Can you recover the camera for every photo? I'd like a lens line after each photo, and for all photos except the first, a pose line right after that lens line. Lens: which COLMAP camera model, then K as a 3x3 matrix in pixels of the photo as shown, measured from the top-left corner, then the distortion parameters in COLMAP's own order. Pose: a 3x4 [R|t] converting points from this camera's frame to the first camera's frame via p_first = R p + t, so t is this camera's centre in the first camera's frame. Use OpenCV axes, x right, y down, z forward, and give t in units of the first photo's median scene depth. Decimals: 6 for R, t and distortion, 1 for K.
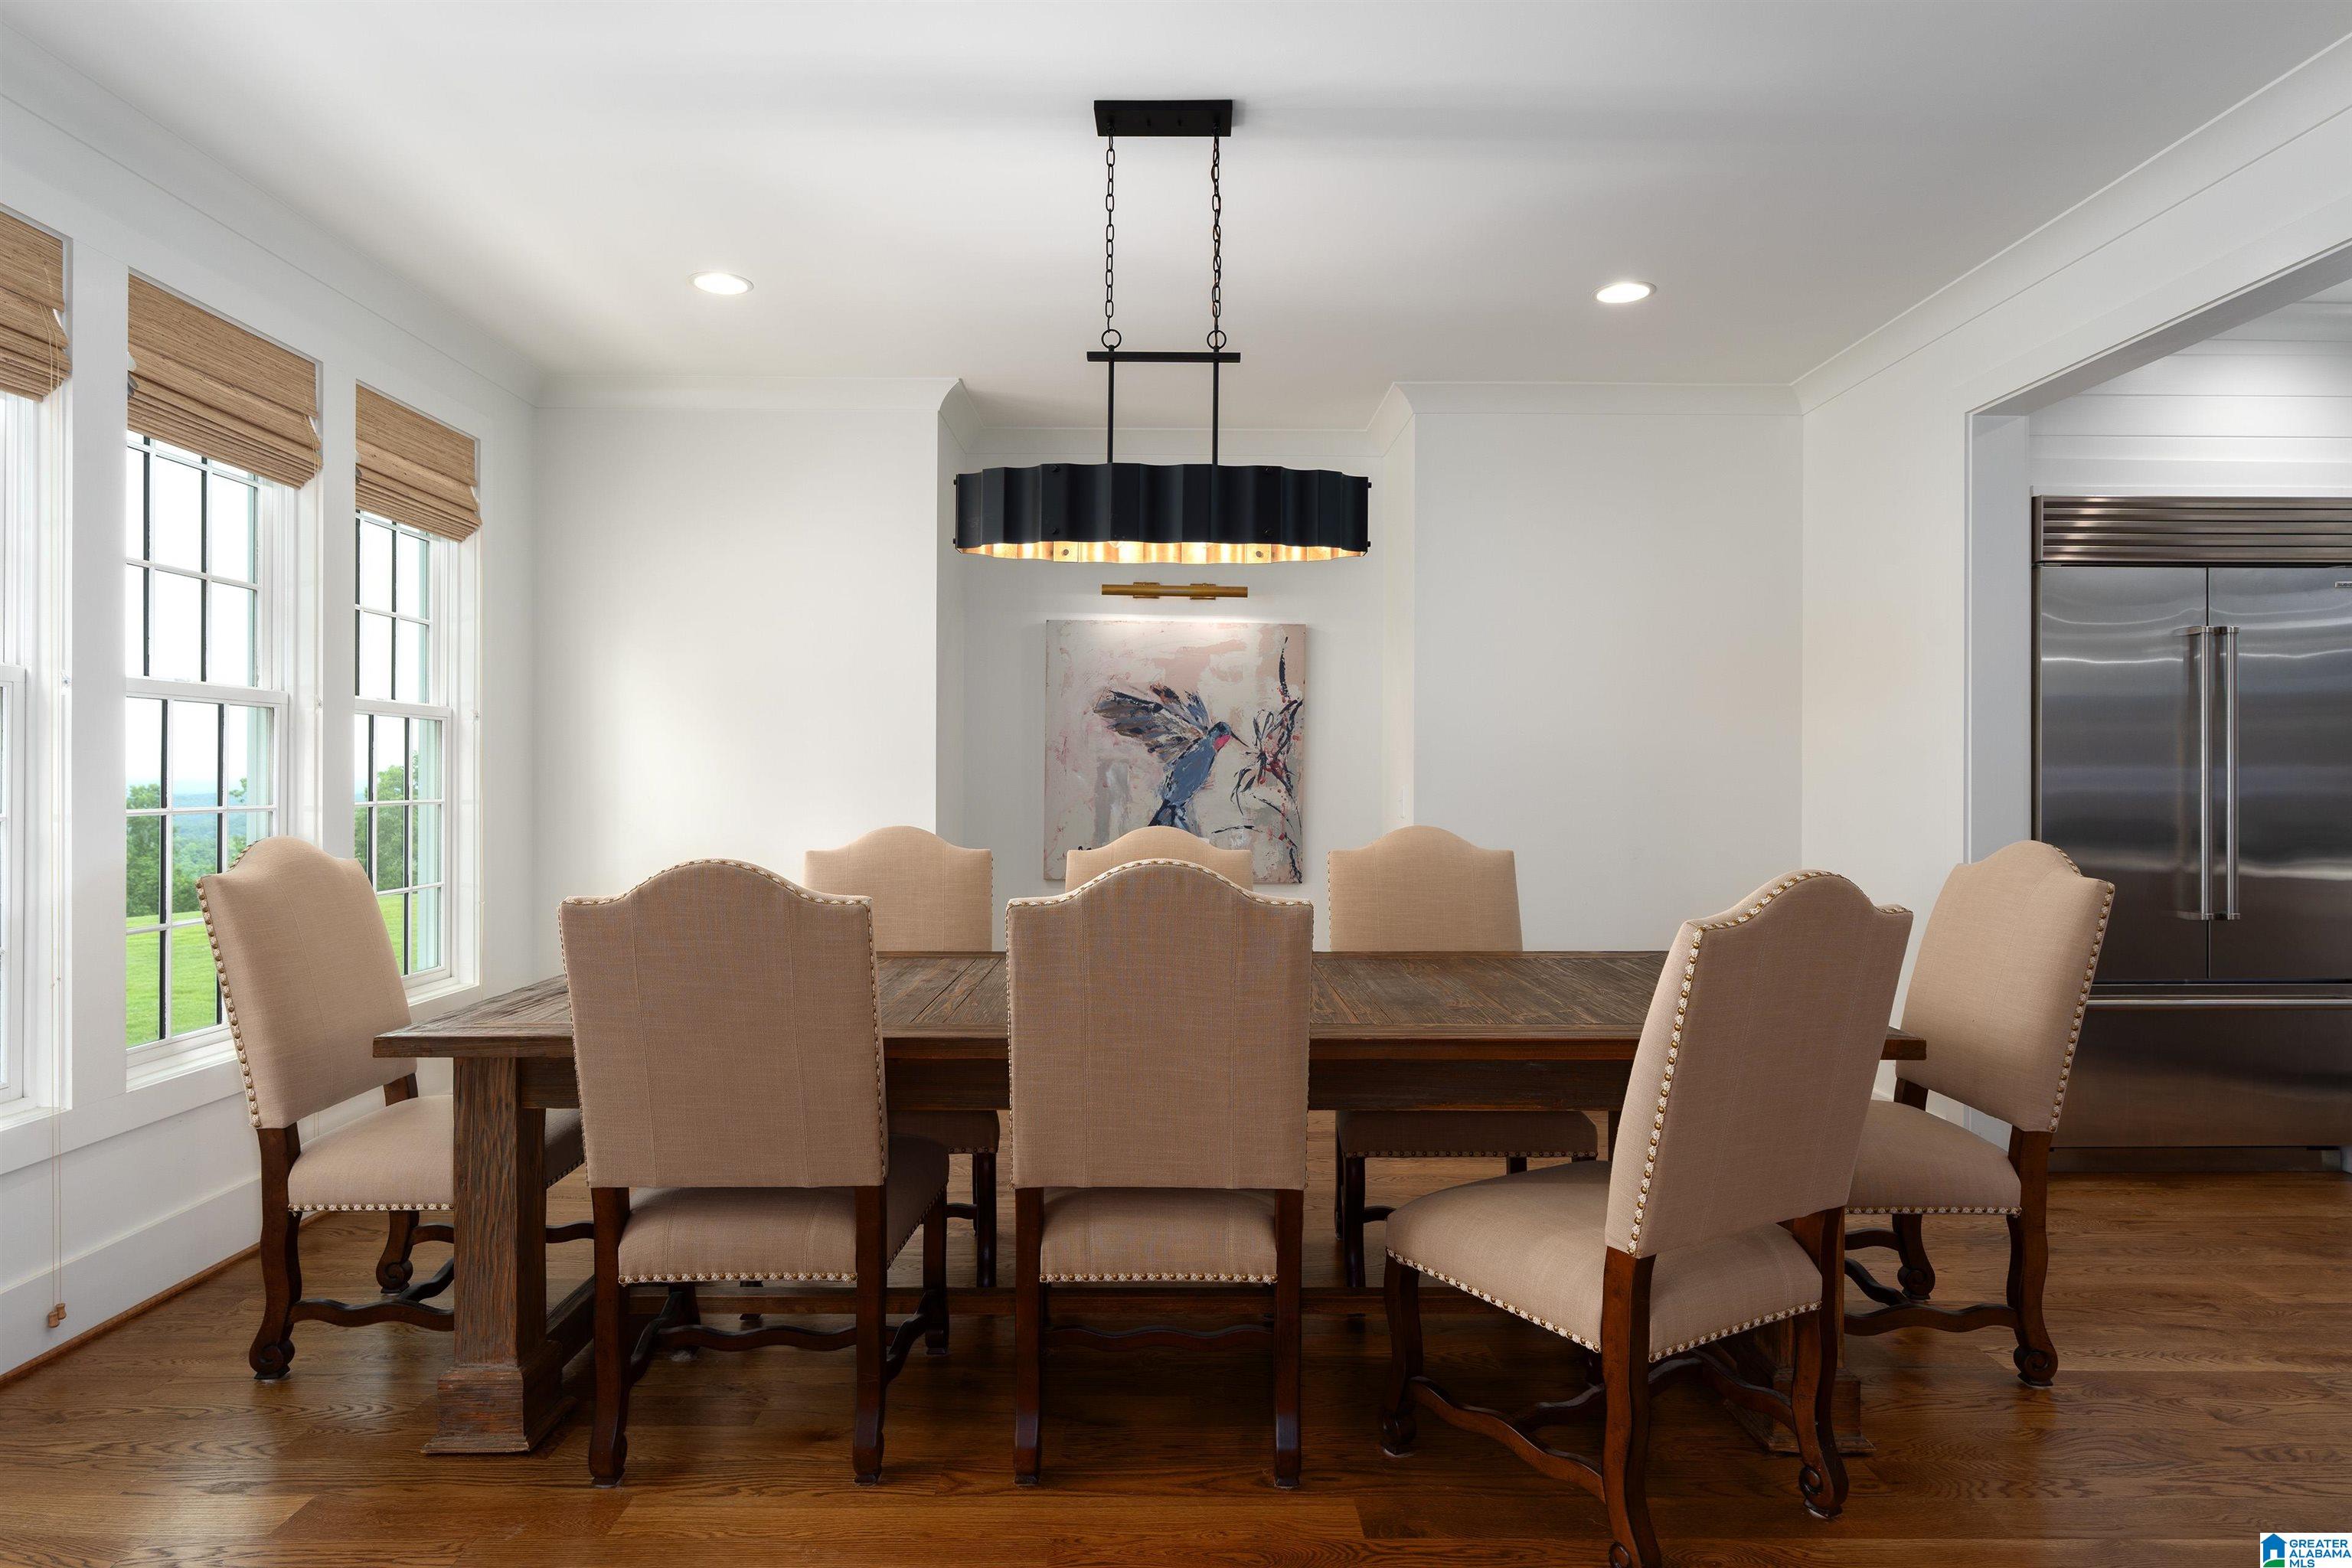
lens RADIAL K [[1360.8, 0, 1176.0], [0, 1360.8, 784.0], [0, 0, 1]] dist [-0.022549, -0.000899]
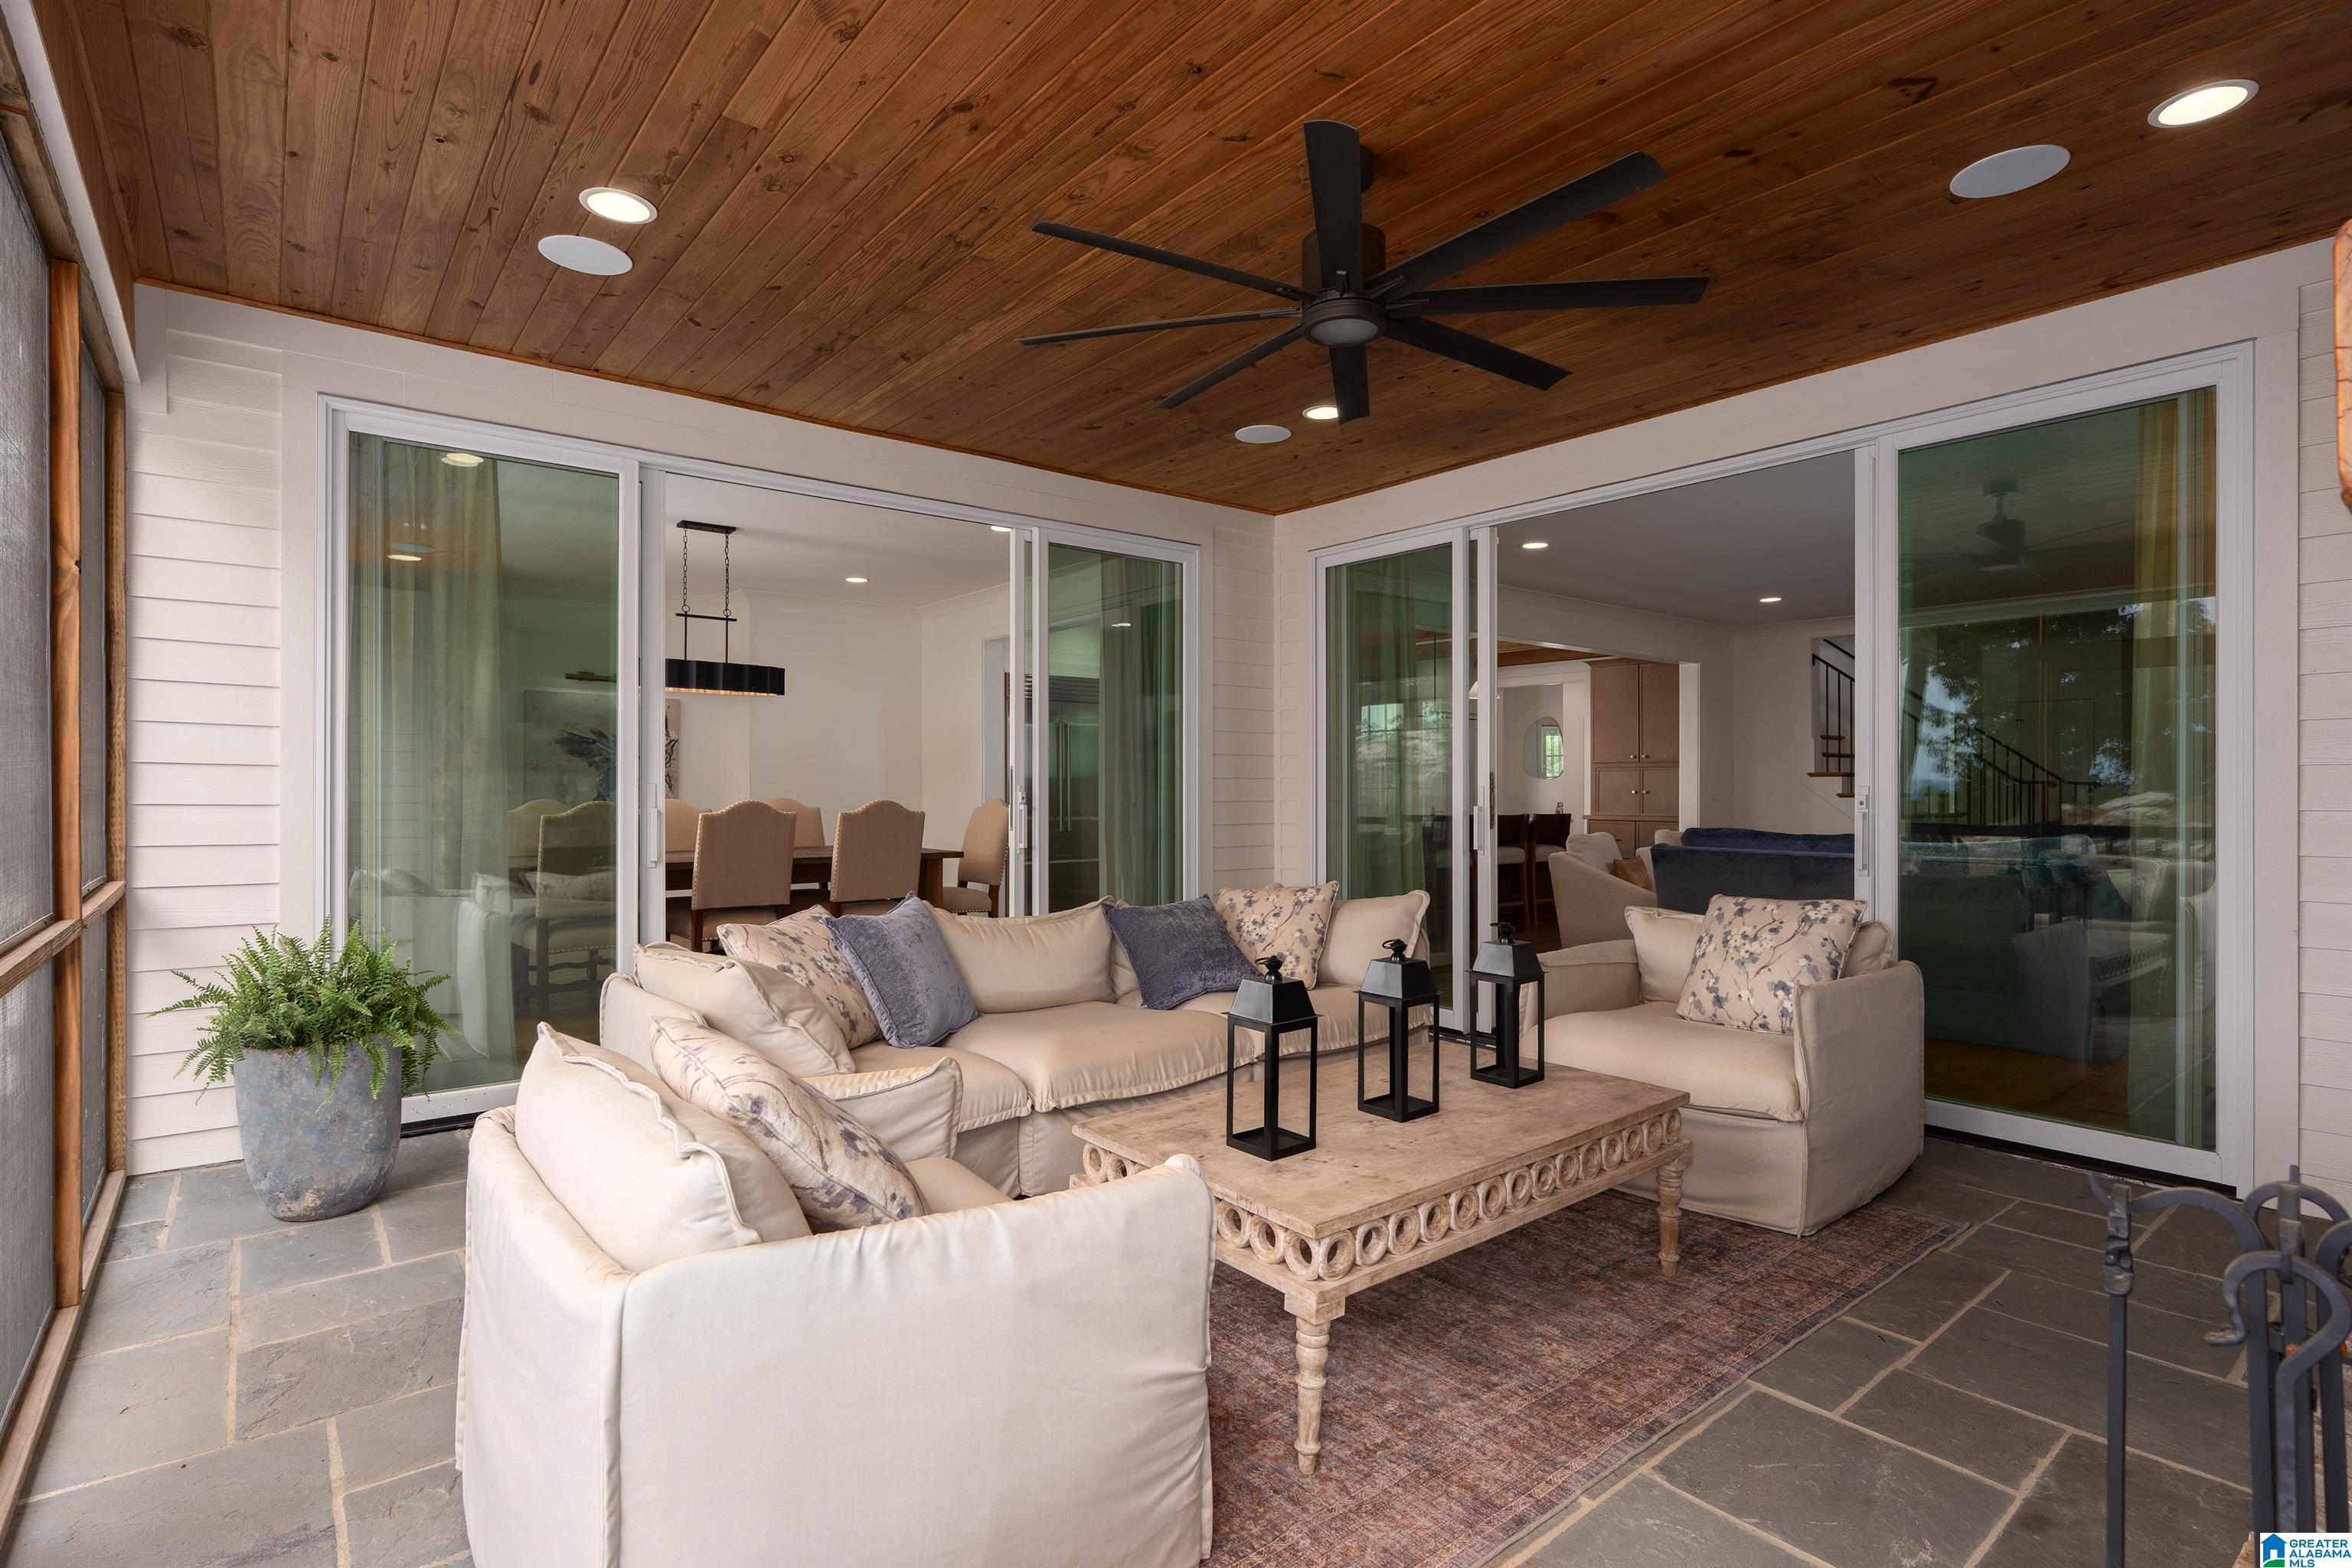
lens RADIAL K [[1131.5, 0, 1176.0], [0, 1131.5, 784.0], [0, 0, 1]] dist [-0.000866, -0.000032]
pose [[0.781412, 0.006486, 0.623982, -0.517947], [0.001461, 0.999924, -0.012223, 0.030633], [-0.624014, 0.010462, 0.781343, -1.001955]]
